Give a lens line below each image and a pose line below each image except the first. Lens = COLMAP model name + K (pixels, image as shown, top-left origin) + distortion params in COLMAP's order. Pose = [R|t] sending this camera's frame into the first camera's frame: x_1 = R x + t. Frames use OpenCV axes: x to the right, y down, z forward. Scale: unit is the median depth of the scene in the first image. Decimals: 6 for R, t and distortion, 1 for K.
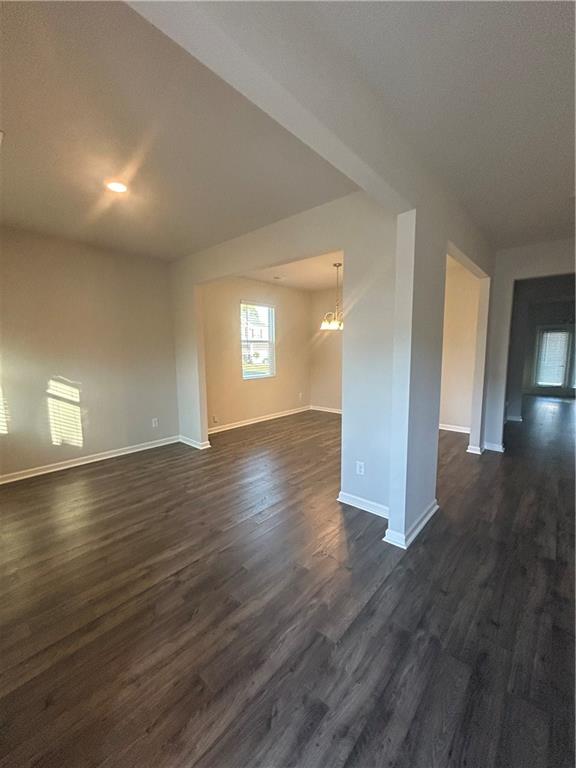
lens RADIAL K [[308.6, 0, 288.8], [0, 308.6, 385.6], [0, 0, 1]] dist [0.000122, 0.000208]
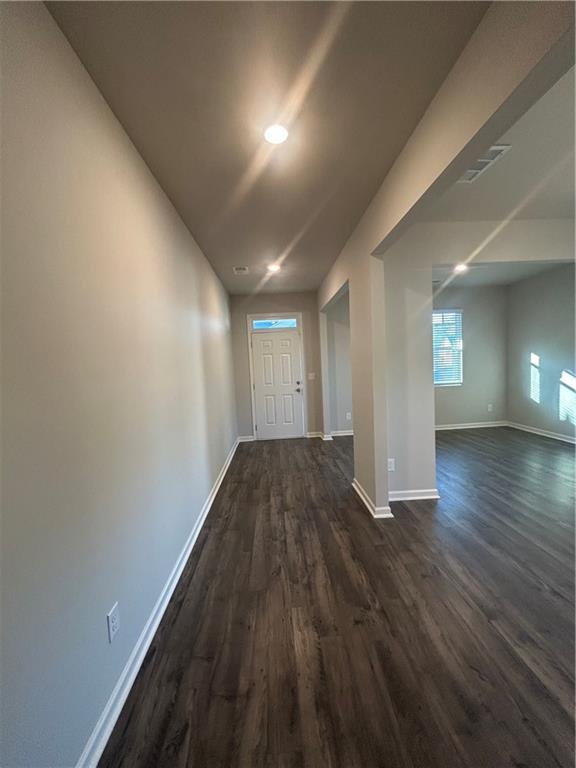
lens RADIAL K [[308.6, 0, 287.4], [0, 308.6, 383.4], [0, 0, 1]] dist [0.000122, 0.000208]
pose [[-0.713645, 0.086563, -0.695139, 1.663525], [-0.029173, 0.987802, 0.152957, -0.223903], [0.699900, 0.129437, -0.702415, 1.797181]]
